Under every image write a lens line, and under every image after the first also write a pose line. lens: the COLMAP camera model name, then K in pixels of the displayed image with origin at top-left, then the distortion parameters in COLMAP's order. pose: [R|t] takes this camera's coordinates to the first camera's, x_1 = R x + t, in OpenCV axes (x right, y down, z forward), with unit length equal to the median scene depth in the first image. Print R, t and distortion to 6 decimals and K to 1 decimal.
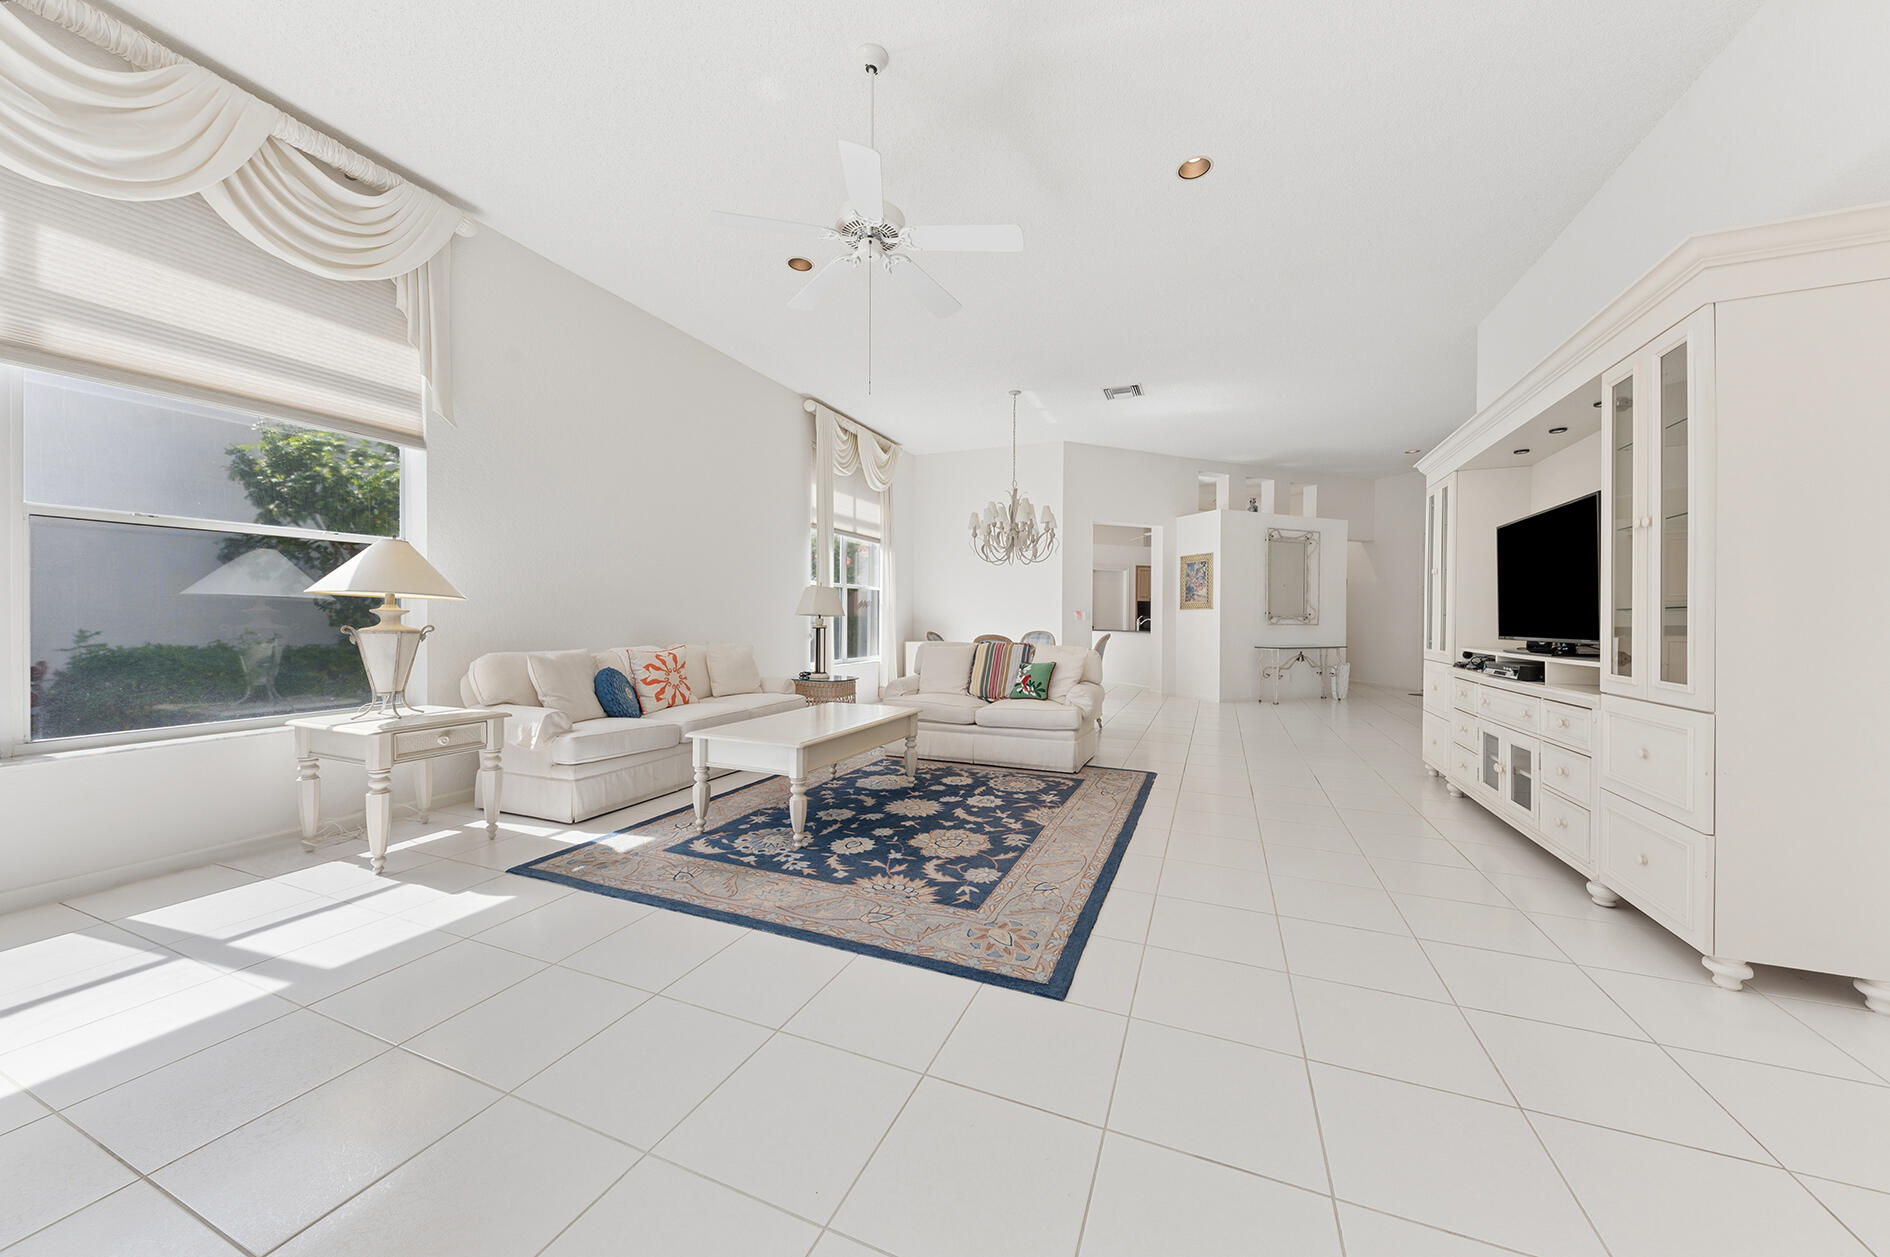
lens RADIAL K [[643.2, 0, 948.6], [0, 643.2, 620.9], [0, 0, 1]] dist [0.001185, 0.000062]
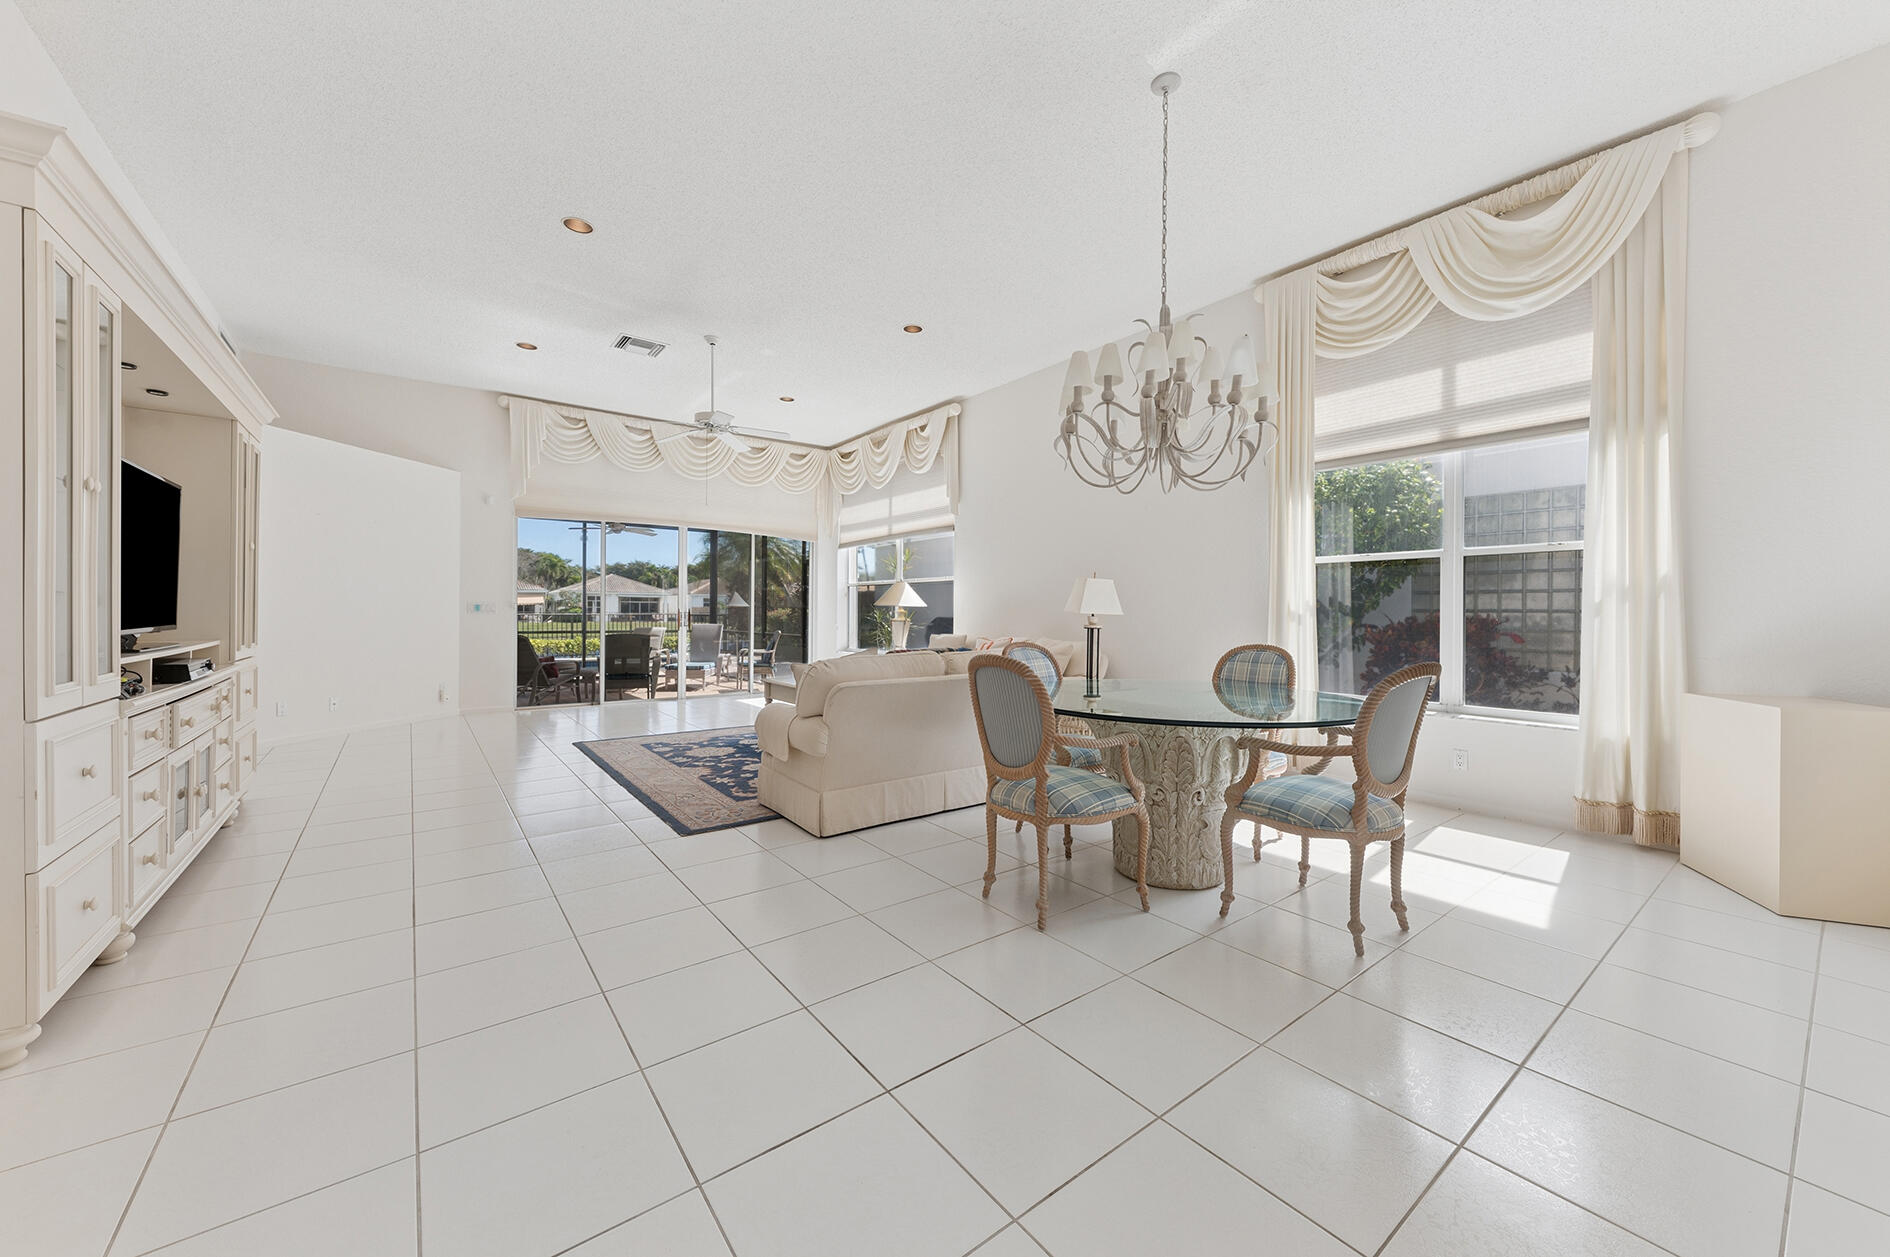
lens RADIAL K [[695.1, 0, 942.8], [0, 695.1, 617.3], [0, 0, 1]] dist [0.000899, 0.000088]
pose [[-0.505460, 0.000088, -0.862850, 0.567207], [-0.009621, 0.999937, 0.005738, -0.006614], [0.862797, 0.011202, -0.505427, 1.101989]]
